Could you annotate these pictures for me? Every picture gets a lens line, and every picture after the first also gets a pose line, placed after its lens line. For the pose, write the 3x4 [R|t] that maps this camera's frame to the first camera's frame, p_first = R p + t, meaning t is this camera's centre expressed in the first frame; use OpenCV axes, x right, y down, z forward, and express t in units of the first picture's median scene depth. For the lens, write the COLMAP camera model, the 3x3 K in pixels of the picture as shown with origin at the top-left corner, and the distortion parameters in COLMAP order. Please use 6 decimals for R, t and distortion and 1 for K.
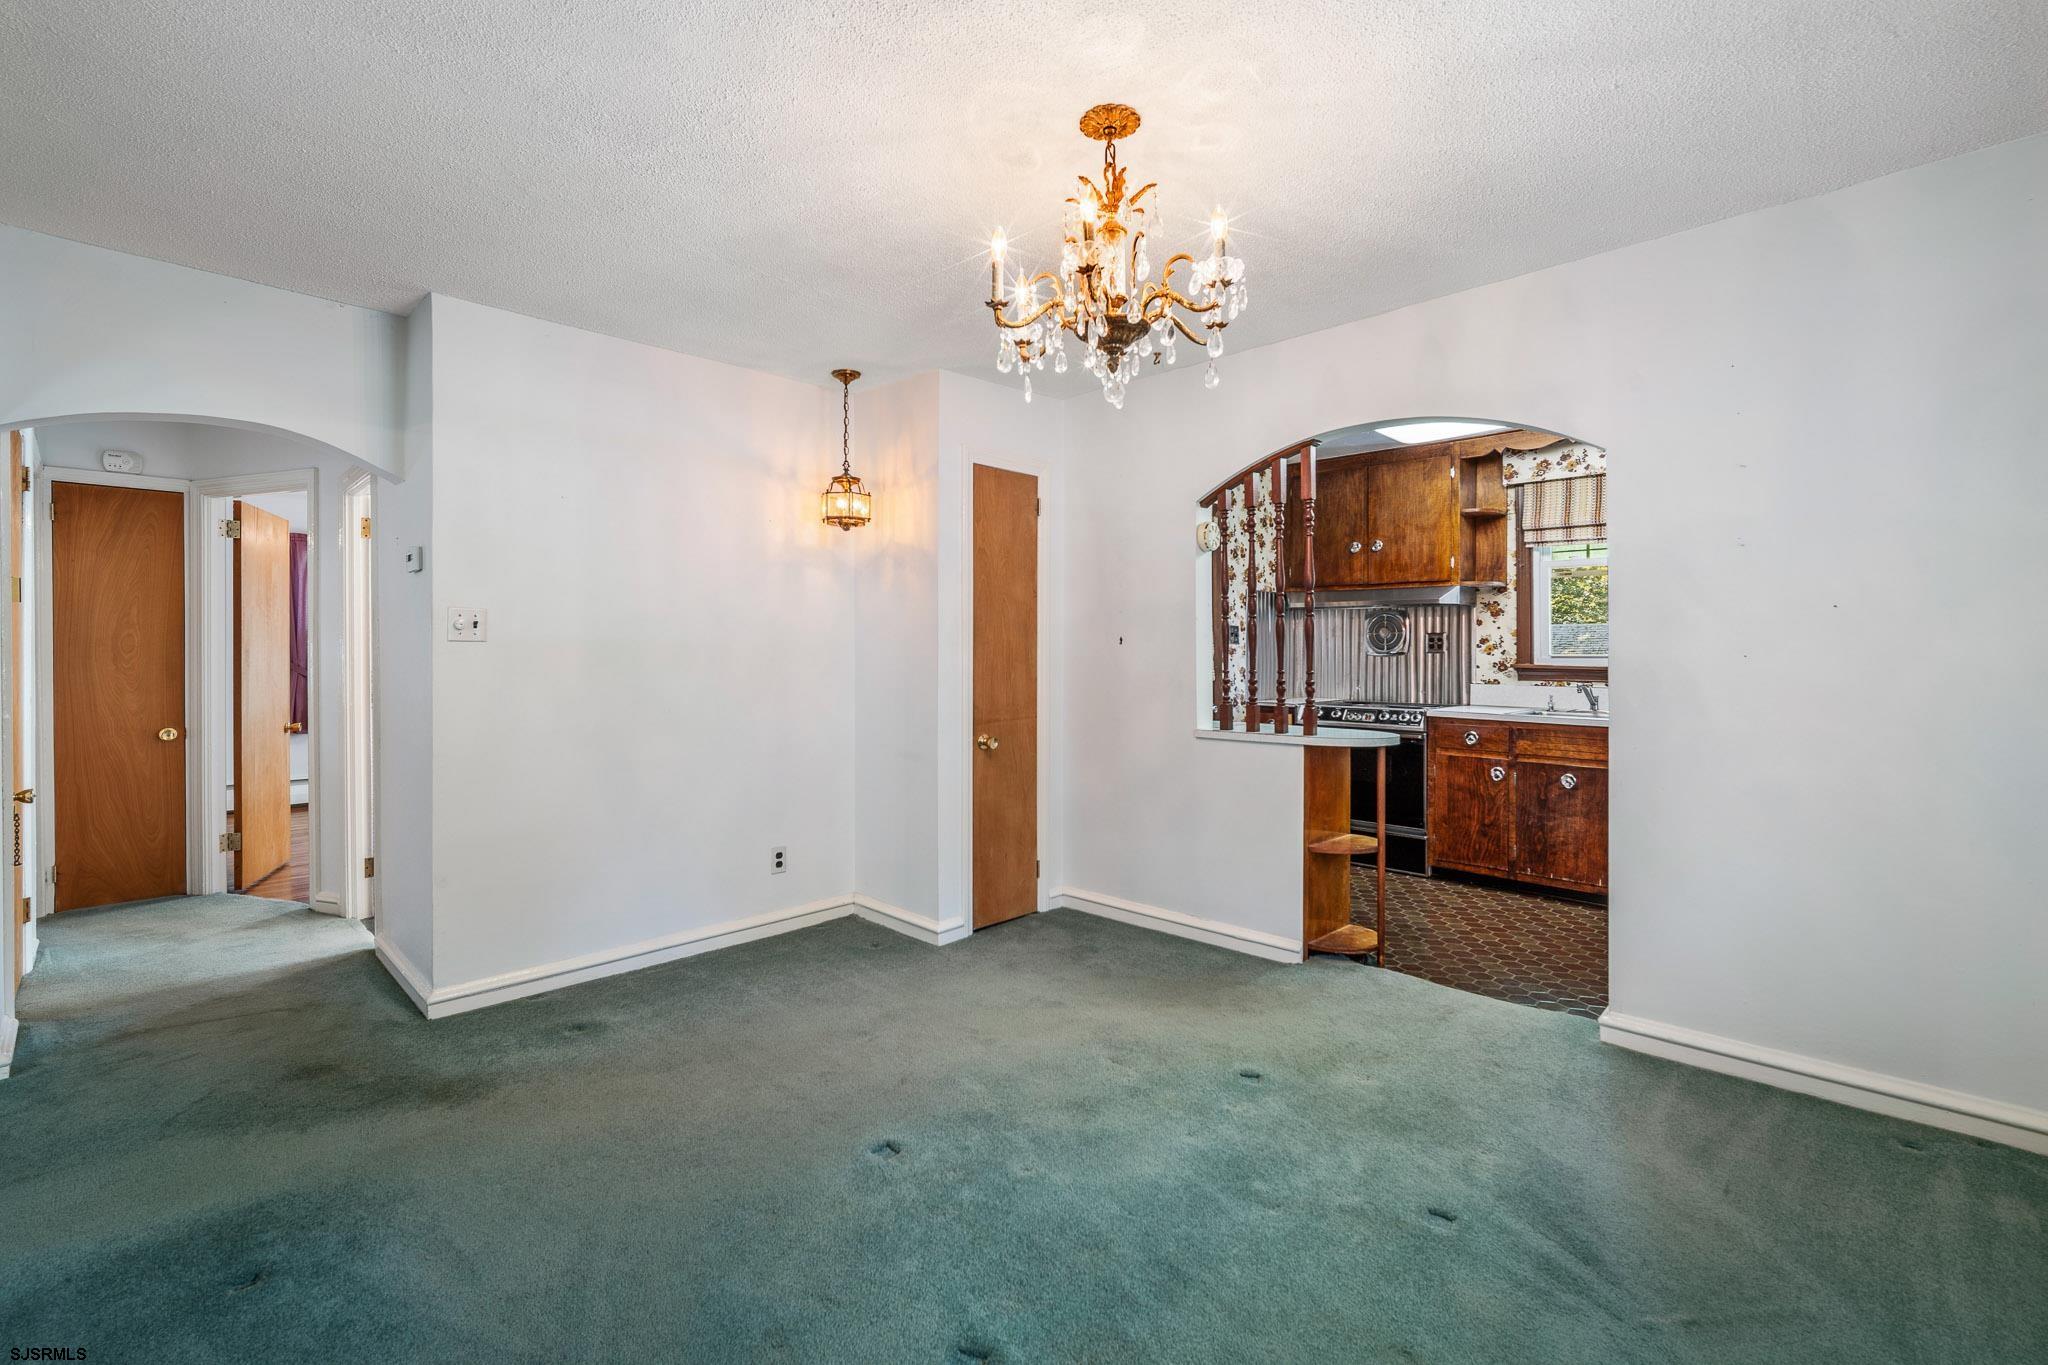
lens RADIAL K [[895.2, 0, 1033.6], [0, 895.2, 653.0], [0, 0, 1]] dist [-0.011566, 0.002265]
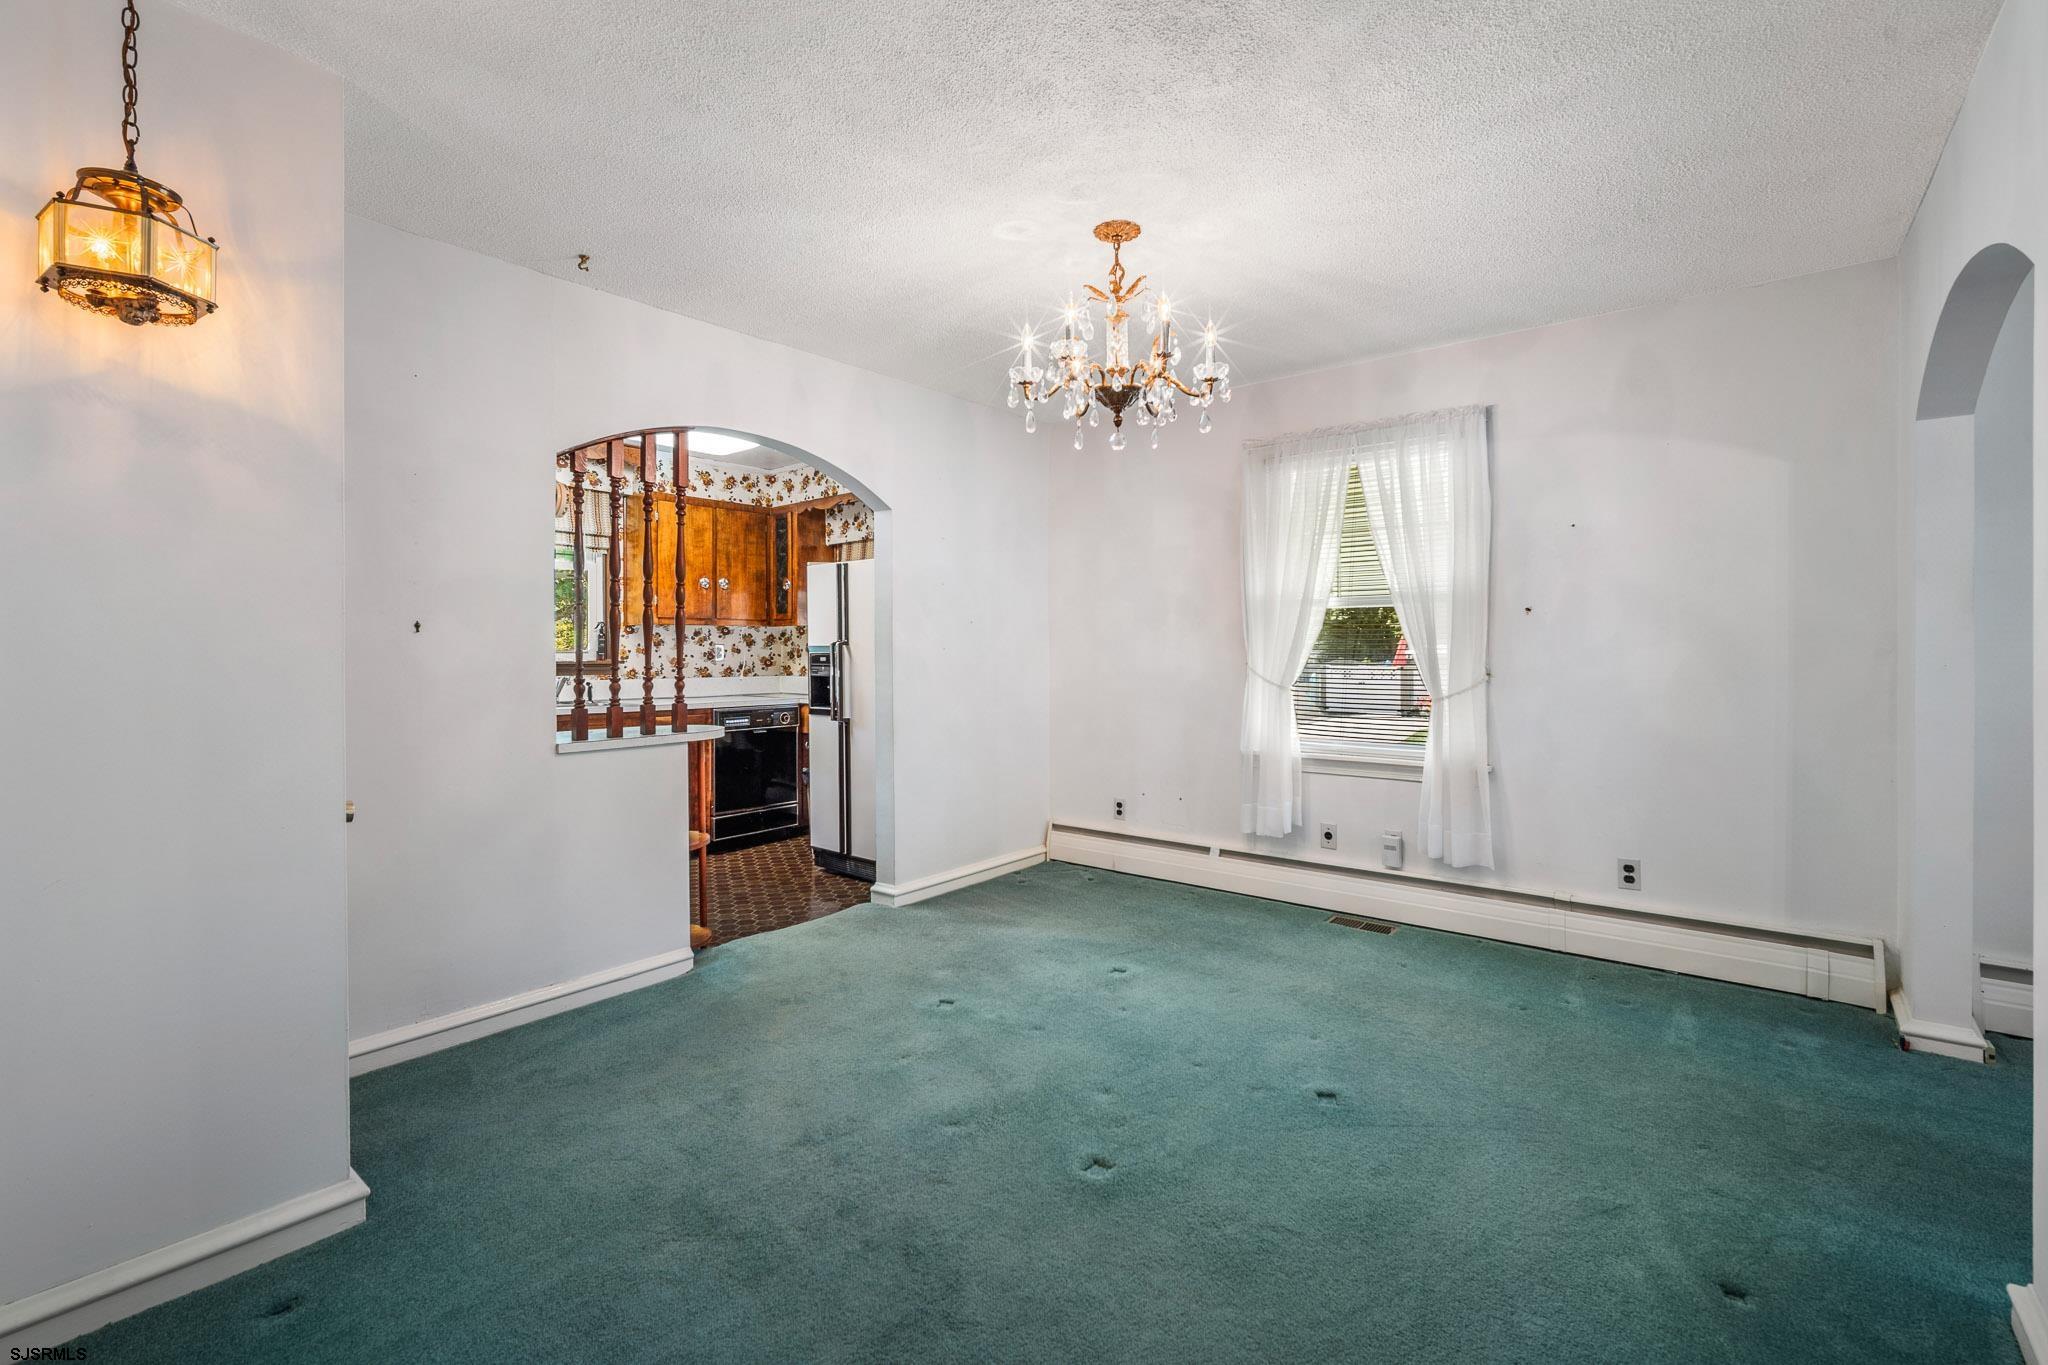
lens RADIAL K [[895.2, 0, 1011.3], [0, 895.2, 653.2], [0, 0, 1]] dist [-0.011566, 0.002265]
pose [[-0.076456, -0.000919, 0.997073, -0.471211], [-0.000960, 0.999999, 0.000849, 0.004472], [-0.997073, -0.000893, -0.076457, 0.498588]]
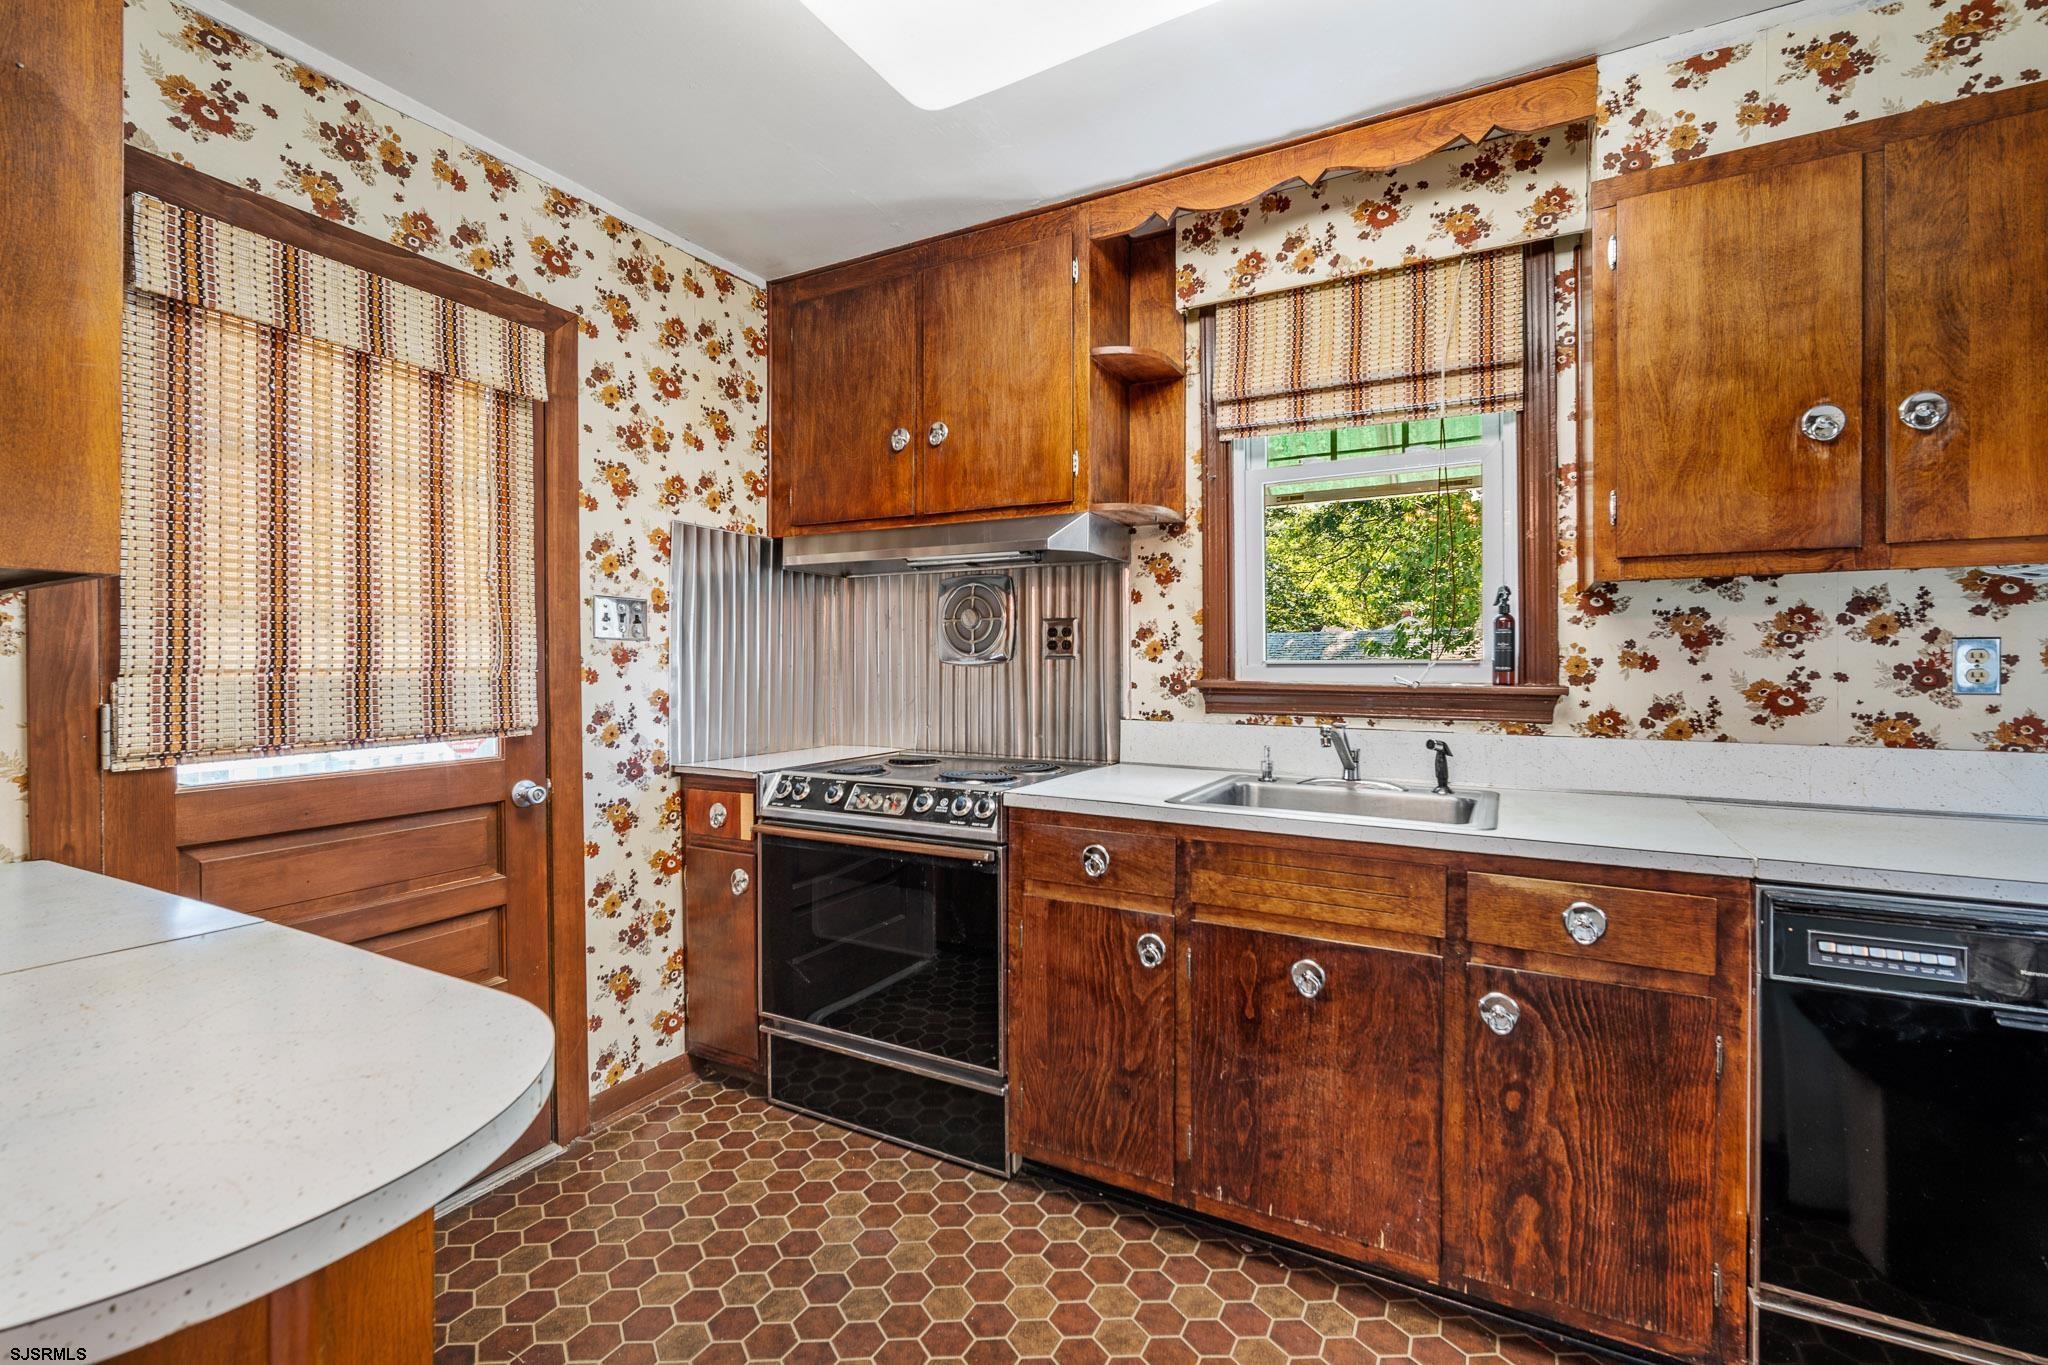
lens RADIAL K [[895.2, 0, 1031.0], [0, 895.2, 668.6], [0, 0, 1]] dist [-0.011566, 0.002265]
pose [[0.962711, -0.004295, 0.270499, 0.325385], [0.003018, 0.999982, 0.005137, 0.003409], [-0.270516, -0.004129, 0.962707, 0.566333]]
